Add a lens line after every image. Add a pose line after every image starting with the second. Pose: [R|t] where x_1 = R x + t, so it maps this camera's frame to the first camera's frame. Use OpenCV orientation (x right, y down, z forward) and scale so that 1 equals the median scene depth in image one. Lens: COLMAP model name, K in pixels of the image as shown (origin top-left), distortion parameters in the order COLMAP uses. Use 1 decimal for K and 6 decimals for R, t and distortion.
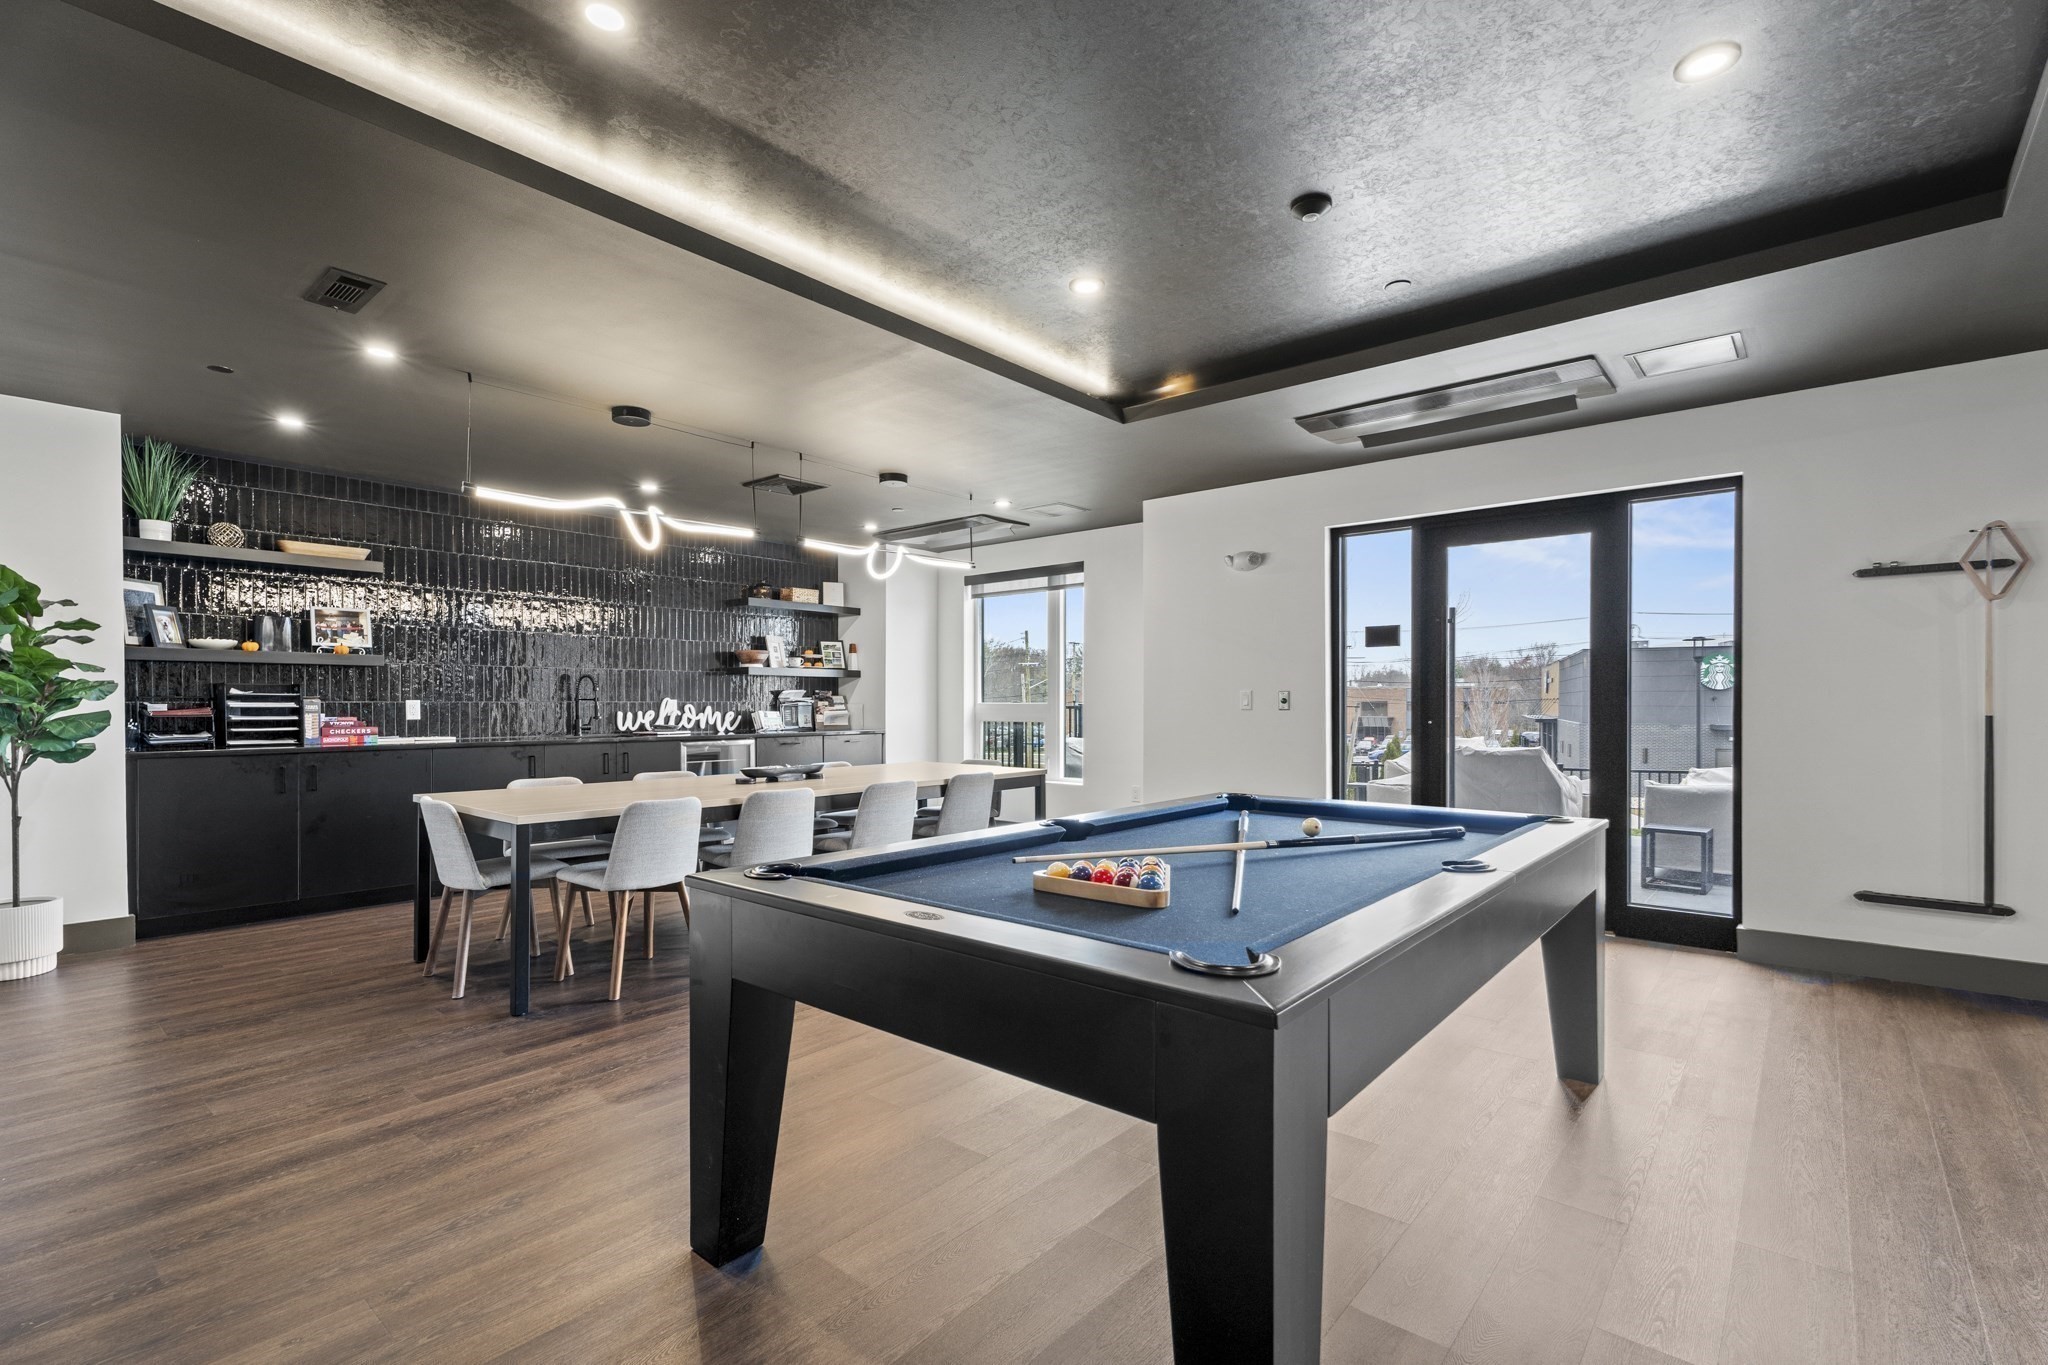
lens RADIAL K [[936.9, 0, 1028.2], [0, 936.9, 698.0], [0, 0, 1]] dist [0.002601, -0.003992]
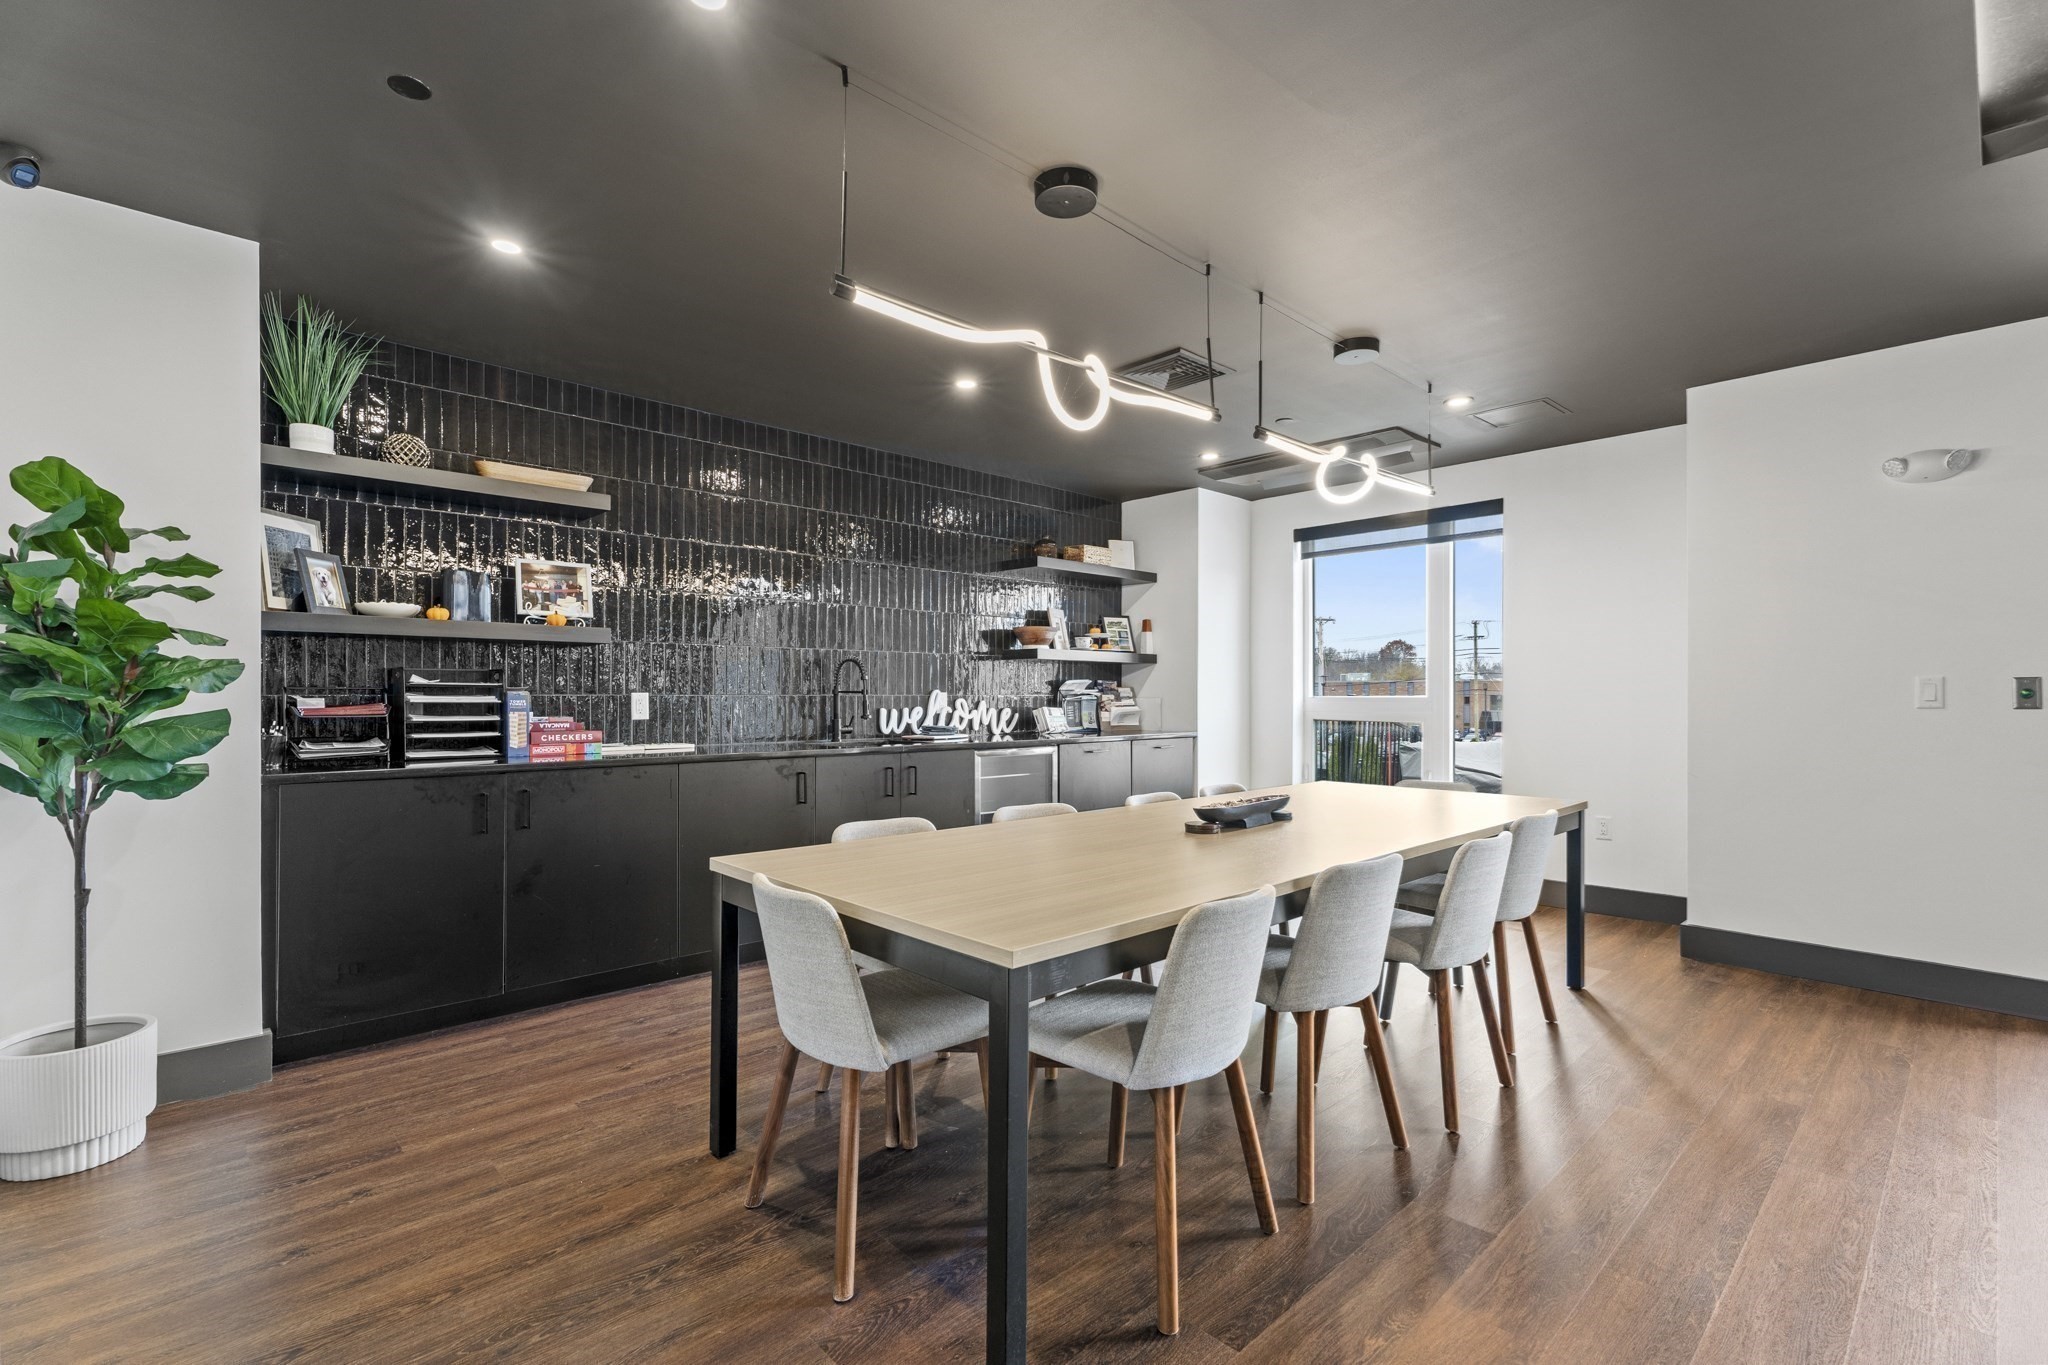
lens RADIAL K [[936.9, 0, 1023.0], [0, 936.9, 680.3], [0, 0, 1]] dist [0.002601, -0.003992]
pose [[0.993167, -0.001416, -0.116697, -0.309671], [0.000037, 0.999930, -0.011813, 0.001457], [0.116705, 0.011728, 0.993097, 0.351862]]
